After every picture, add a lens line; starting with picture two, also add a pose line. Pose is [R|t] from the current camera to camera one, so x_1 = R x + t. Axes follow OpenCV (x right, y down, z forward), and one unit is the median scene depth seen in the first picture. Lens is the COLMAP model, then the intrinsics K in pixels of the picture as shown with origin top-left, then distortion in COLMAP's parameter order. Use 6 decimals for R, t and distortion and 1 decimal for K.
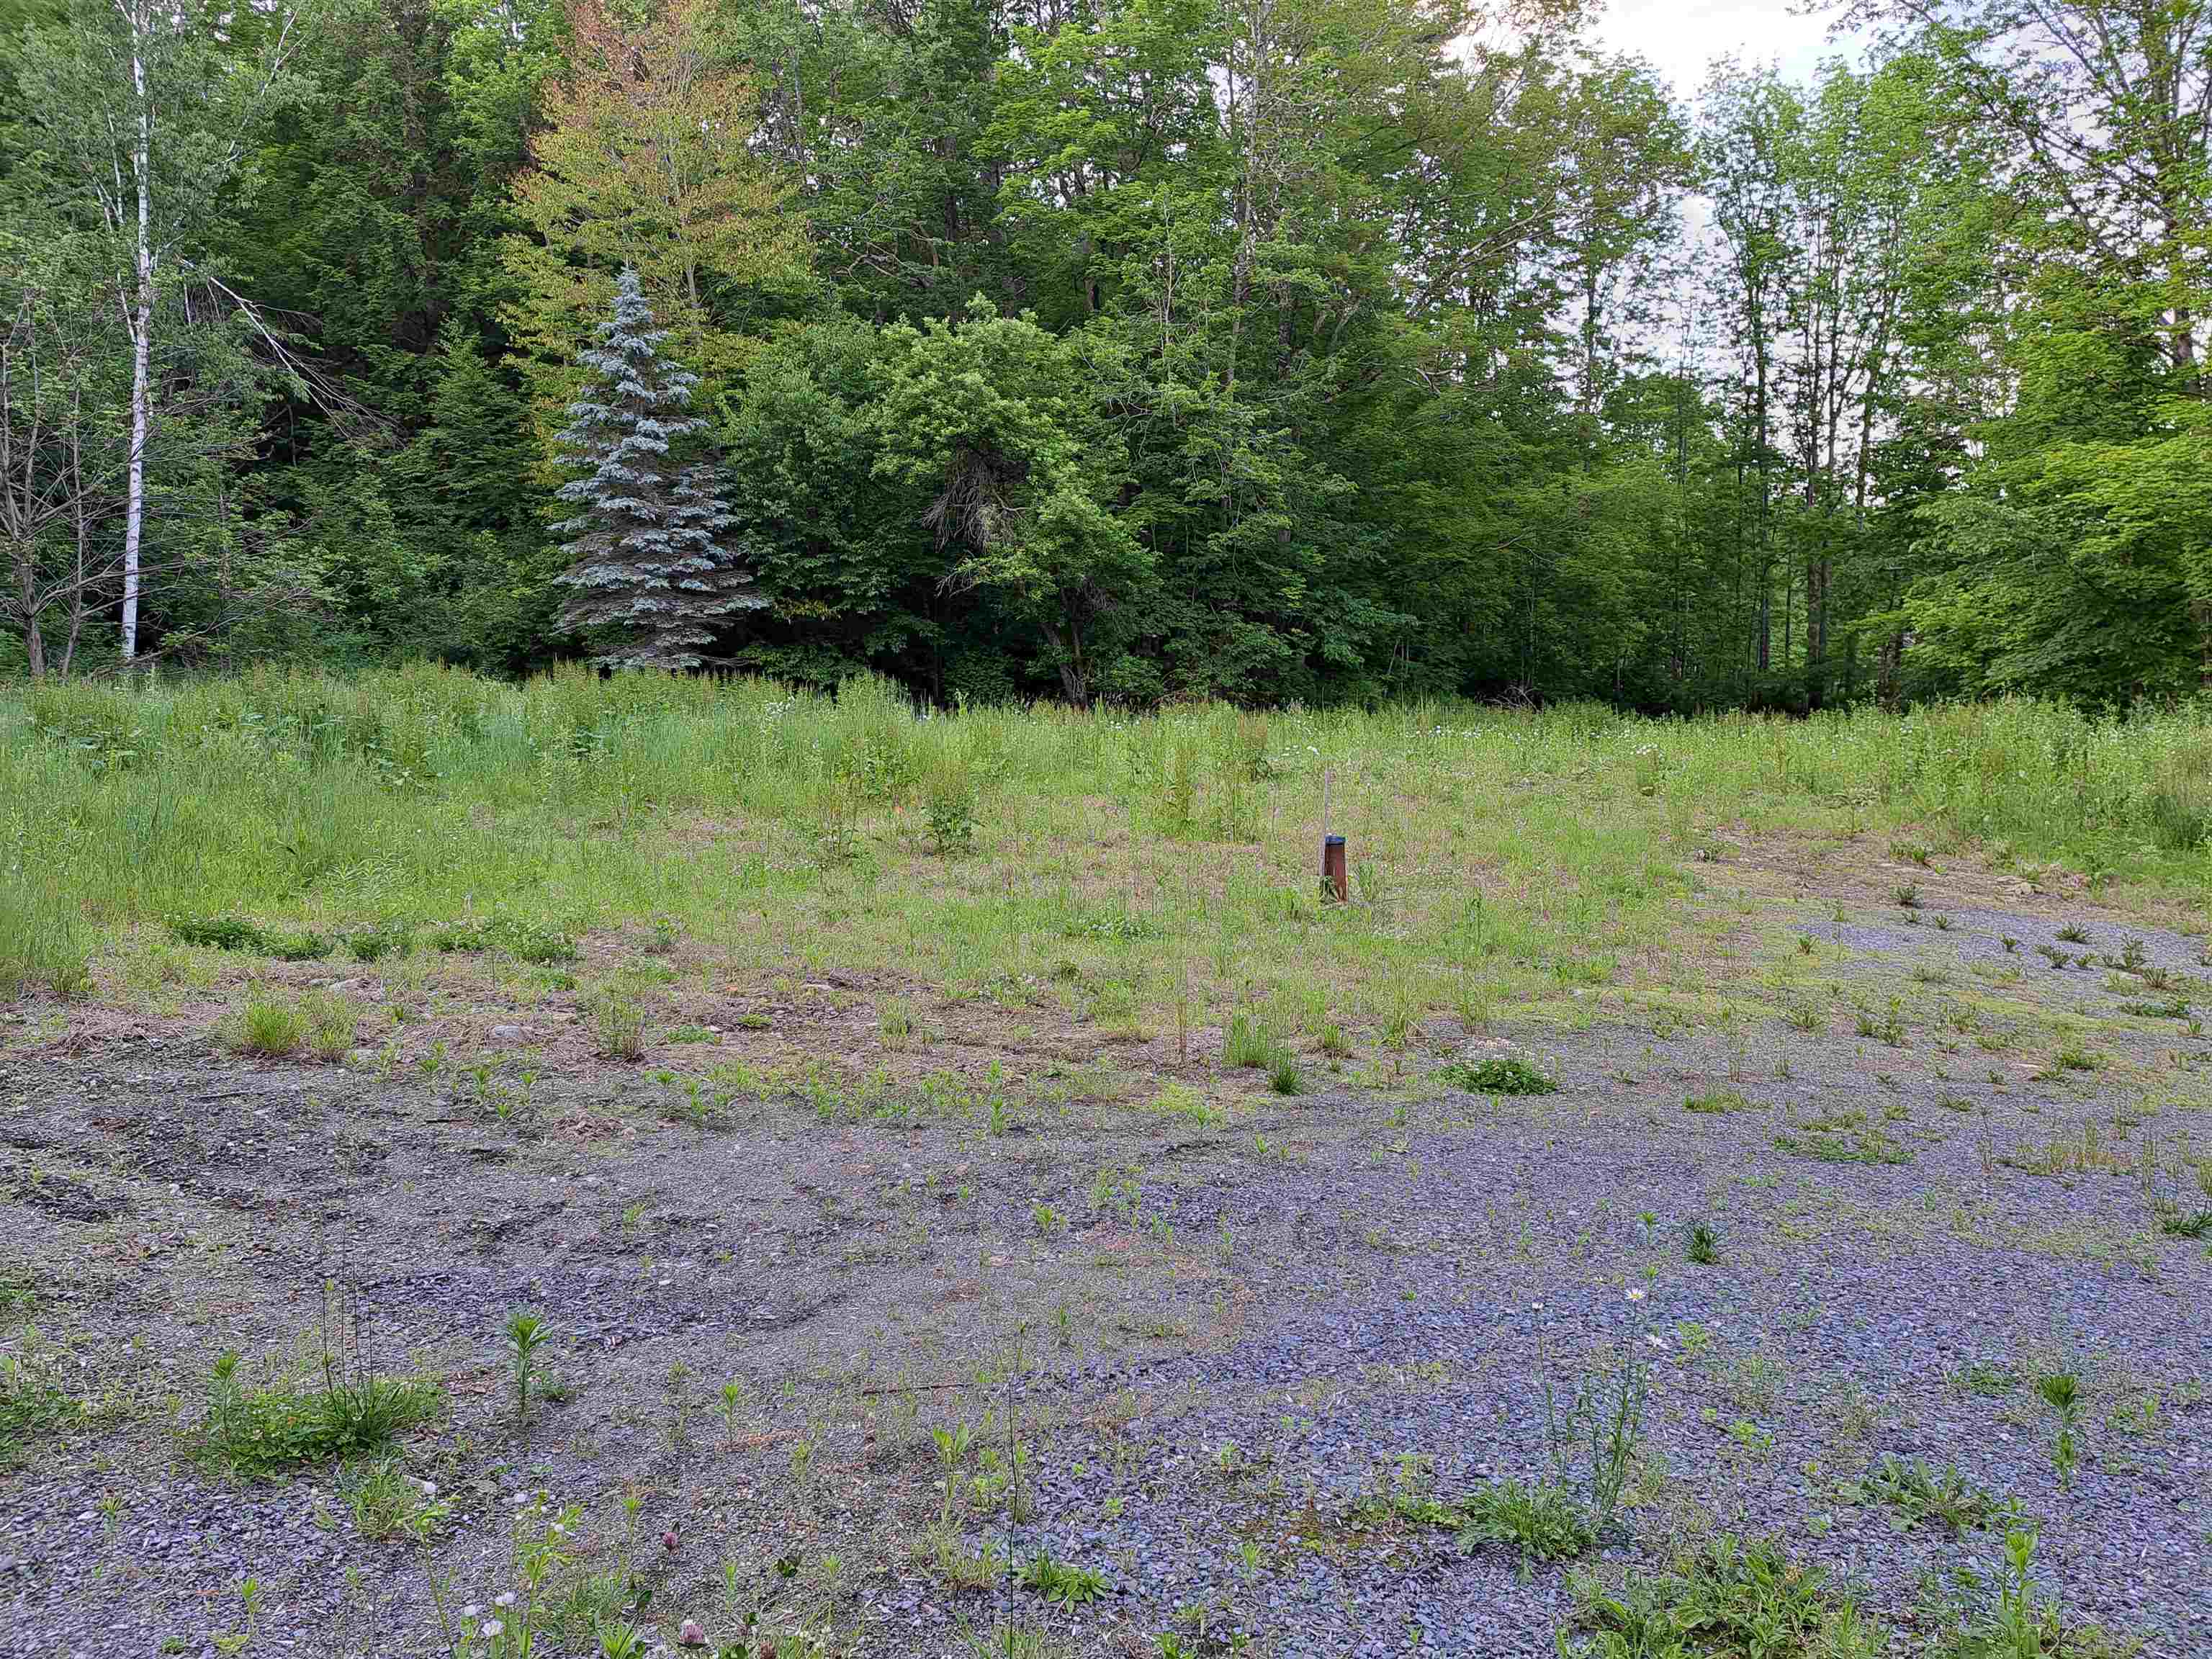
lens RADIAL K [[1627.4, 0, 1106.0], [0, 1627.4, 829.5], [0, 0, 1]] dist [0.094441, -0.123265]
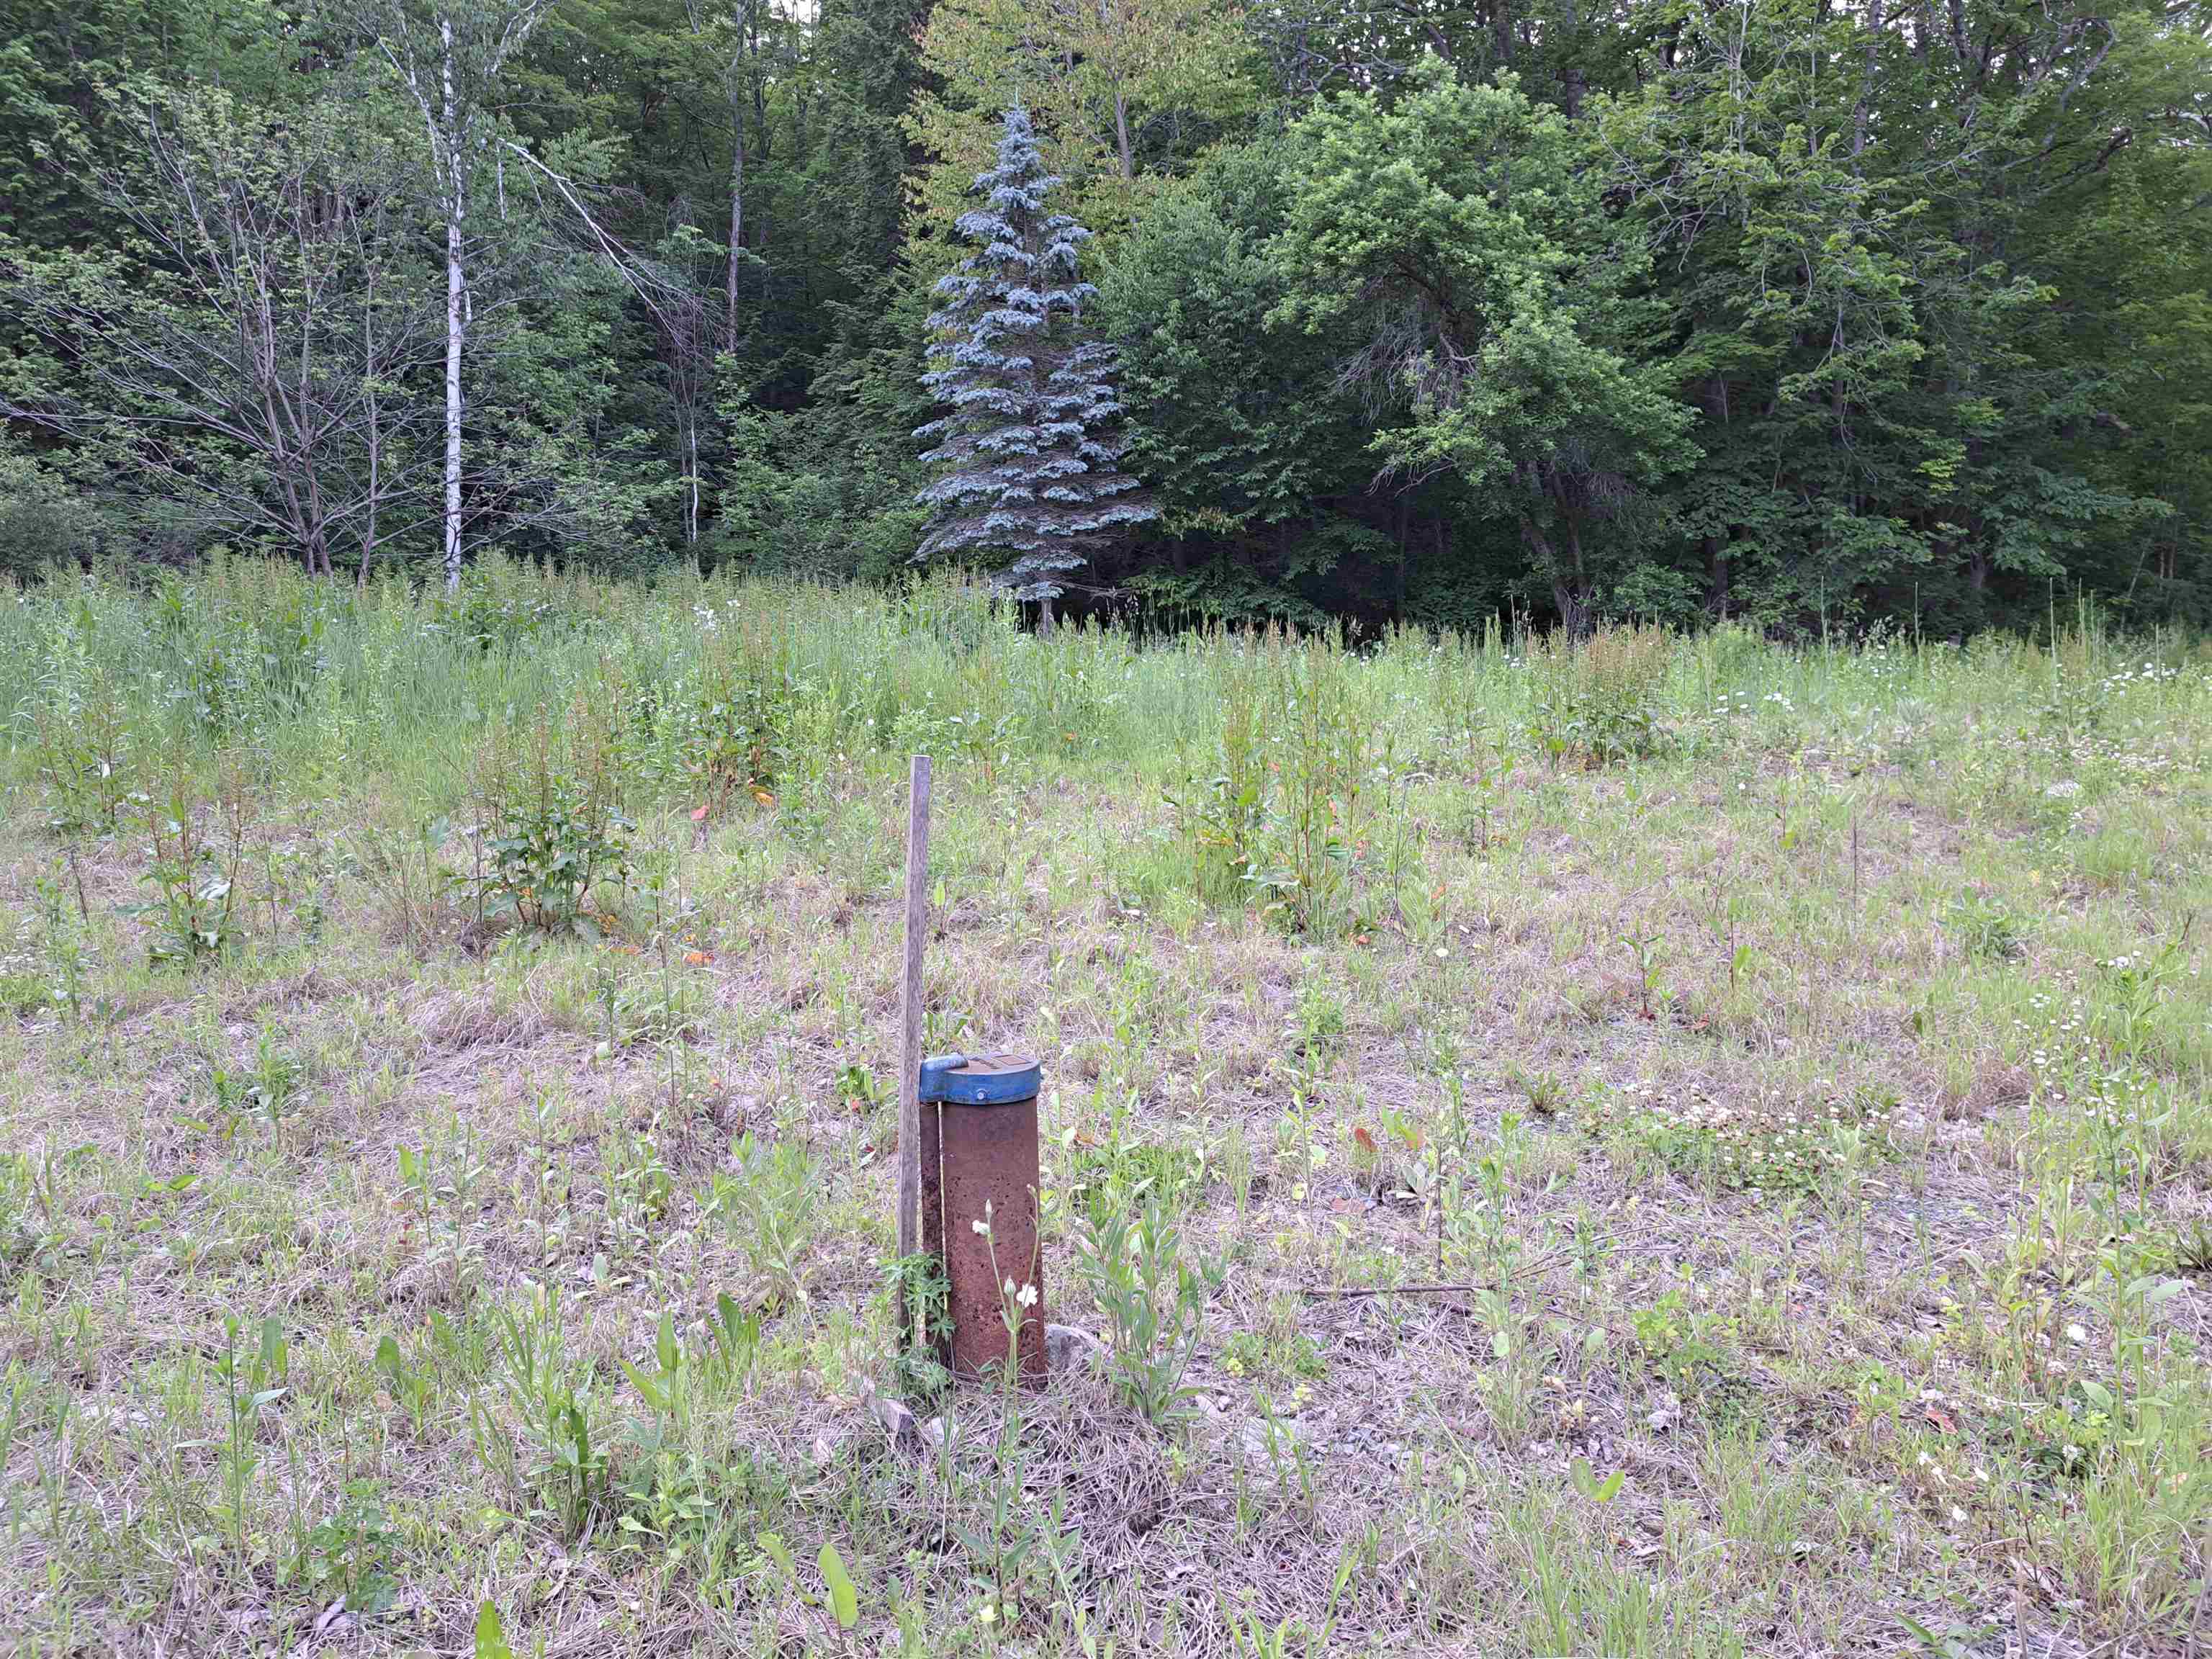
lens RADIAL K [[1627.4, 0, 1106.0], [0, 1627.4, 829.5], [0, 0, 1]] dist [0.094441, -0.123265]
pose [[0.917955, 0.035121, -0.395127, 0.084739], [-0.025032, 0.999216, 0.030660, -0.012217], [0.395894, -0.018254, 0.918115, 0.282698]]
